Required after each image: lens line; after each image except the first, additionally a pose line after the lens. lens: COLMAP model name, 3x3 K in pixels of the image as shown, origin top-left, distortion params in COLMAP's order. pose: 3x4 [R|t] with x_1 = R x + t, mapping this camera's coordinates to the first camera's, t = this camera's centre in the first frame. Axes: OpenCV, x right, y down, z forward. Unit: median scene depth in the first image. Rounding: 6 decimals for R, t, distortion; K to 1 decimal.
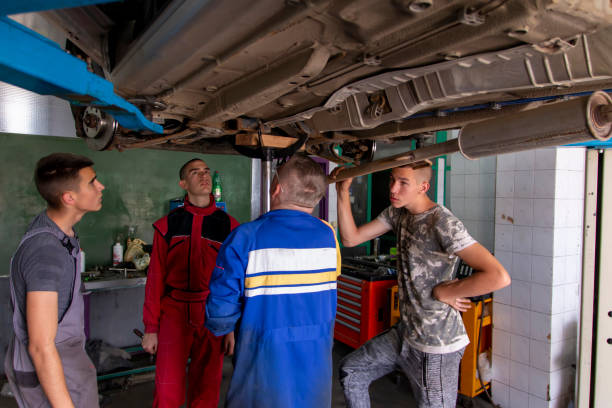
lens RADIAL K [[462.3, 0, 306.0], [0, 462.3, 204.0], [0, 0, 1]] dist [0.023989, -0.035762]
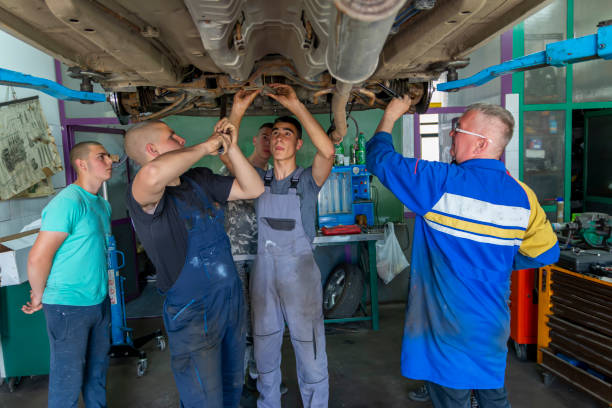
lens RADIAL K [[465.6, 0, 306.0], [0, 465.6, 204.0], [0, 0, 1]] dist [0.005995, -0.002892]
pose [[0.859654, -0.001946, -0.510874, 0.225270], [0.041409, 0.996968, 0.065883, 0.009555], [0.509196, -0.077791, 0.857128, 0.112653]]
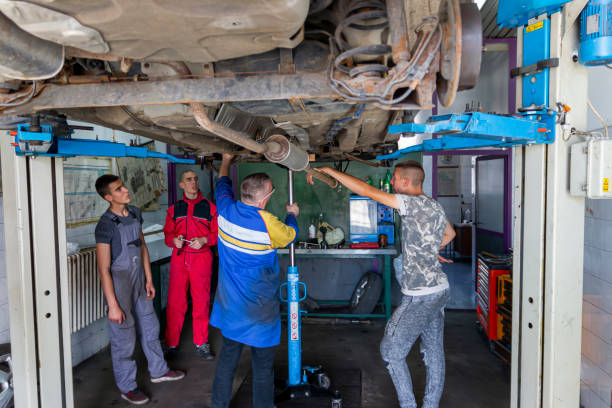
lens RADIAL K [[465.6, 0, 306.0], [0, 465.6, 204.0], [0, 0, 1]] dist [0.005995, -0.002892]
pose [[0.755222, 0.004523, -0.655453, 0.494191], [0.008787, 0.999816, 0.017025, -0.003391], [0.655410, -0.018617, 0.755044, -0.070955]]
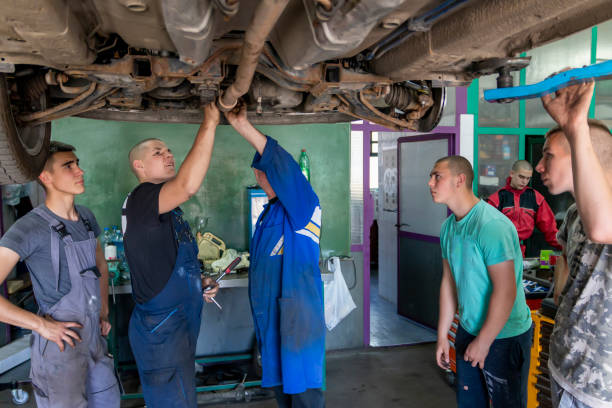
lens RADIAL K [[496.4, 0, 306.0], [0, 496.4, 204.0], [0, 0, 1]] dist [-0.021061, -0.002846]
pose [[0.940246, -0.002414, -0.340488, 0.117844], [0.014557, 0.999346, 0.033113, -0.005501], [0.340185, -0.036091, 0.939666, 0.204383]]
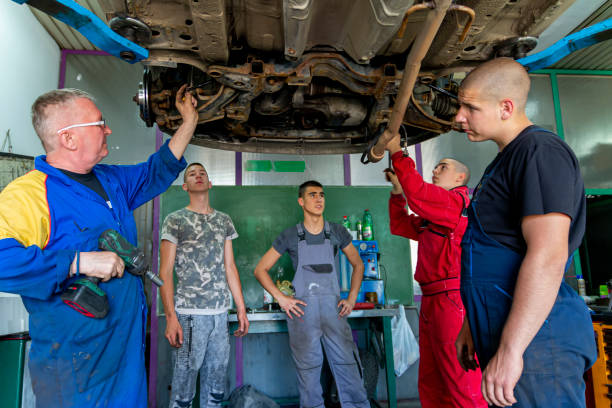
lens RADIAL K [[462.3, 0, 306.0], [0, 462.3, 204.0], [0, 0, 1]] dist [0.023989, -0.035762]
pose [[0.887720, -0.119898, -0.444497, 0.128204], [0.027508, 0.977581, -0.208754, 0.122741], [0.459561, 0.173088, 0.871117, 0.140009]]
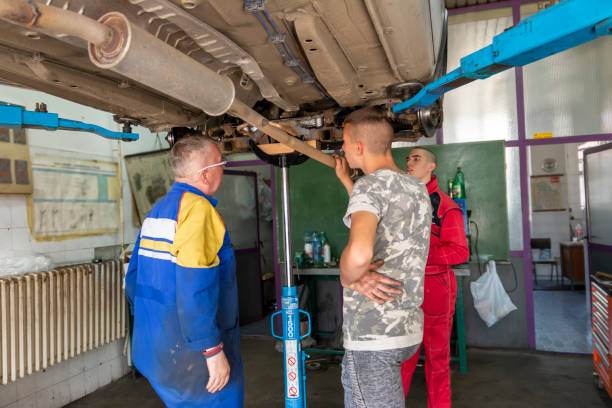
lens RADIAL K [[462.3, 0, 306.0], [0, 462.3, 204.0], [0, 0, 1]] dist [0.023989, -0.035762]
pose [[0.607409, -0.055525, -0.792447, 0.404033], [0.027964, 0.998430, -0.048524, 0.046165], [0.793897, 0.007314, 0.608008, 0.196749]]
